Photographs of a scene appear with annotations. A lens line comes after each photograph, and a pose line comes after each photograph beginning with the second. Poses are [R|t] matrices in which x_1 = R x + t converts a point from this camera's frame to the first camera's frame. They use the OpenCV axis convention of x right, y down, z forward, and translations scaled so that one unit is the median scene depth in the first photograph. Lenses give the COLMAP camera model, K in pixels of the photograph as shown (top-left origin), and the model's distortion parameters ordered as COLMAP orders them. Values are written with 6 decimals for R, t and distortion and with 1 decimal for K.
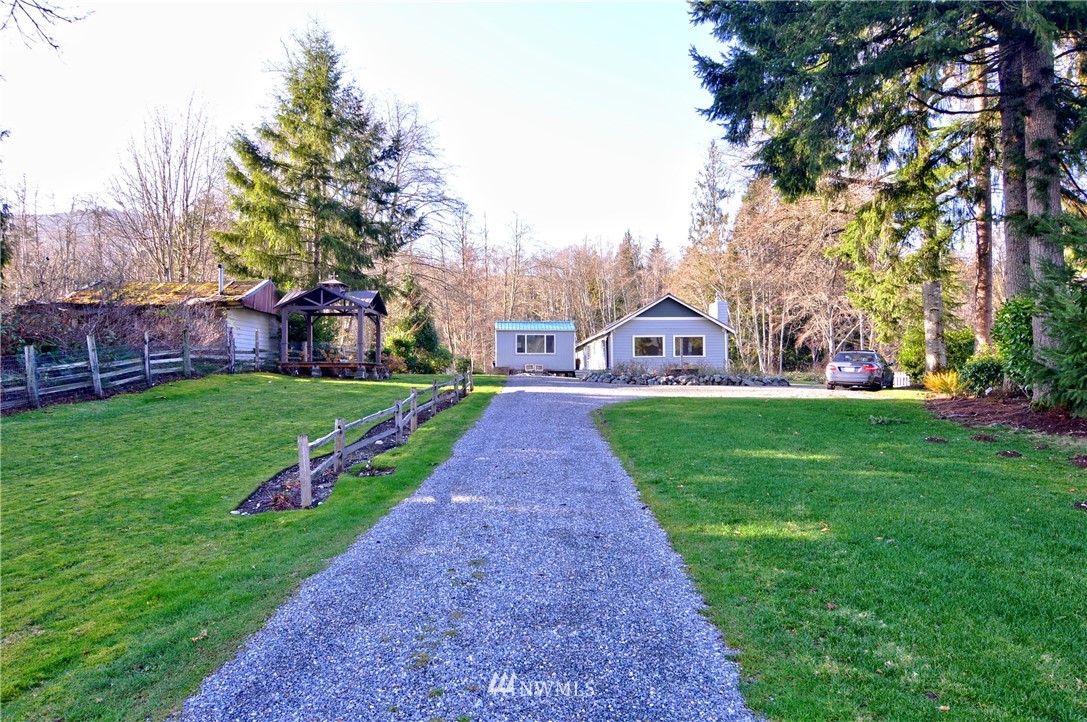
lens RADIAL K [[767.4, 0, 543.5], [0, 767.4, 361.0], [0, 0, 1]] dist [0.015652, -0.008214]
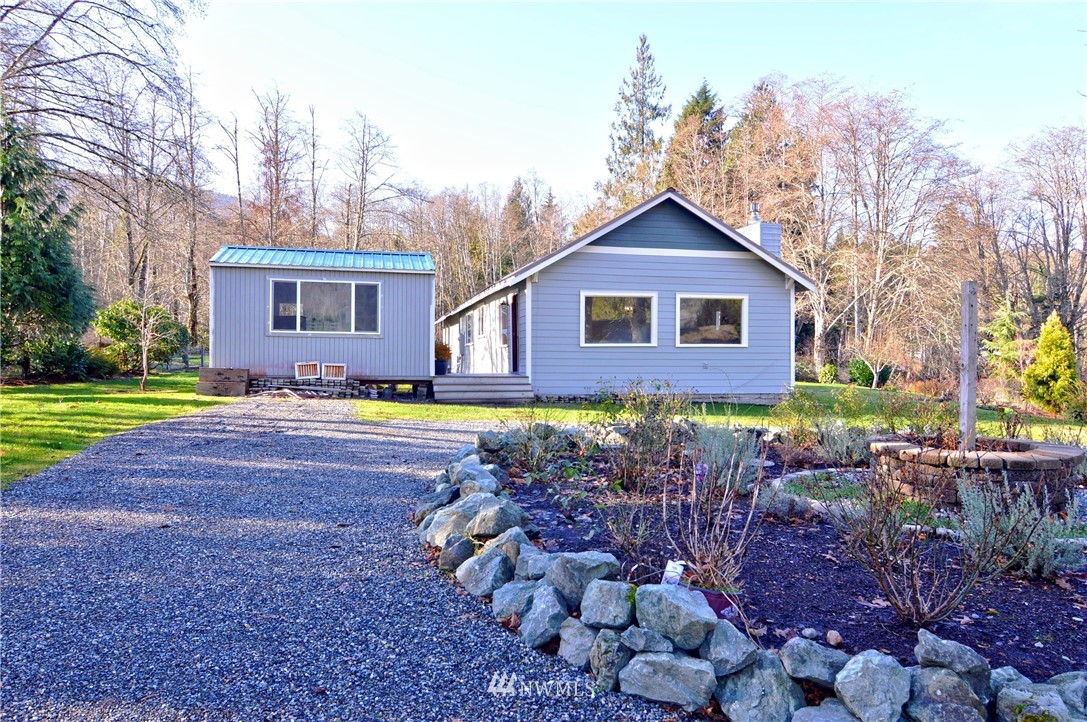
lens RADIAL K [[767.4, 0, 543.5], [0, 767.4, 361.0], [0, 0, 1]] dist [0.015652, -0.008214]
pose [[0.987679, 0.009021, 0.156234, 0.031334], [-0.014761, 0.999257, 0.035616, -0.009750], [-0.155797, -0.037484, 0.987078, 0.551206]]
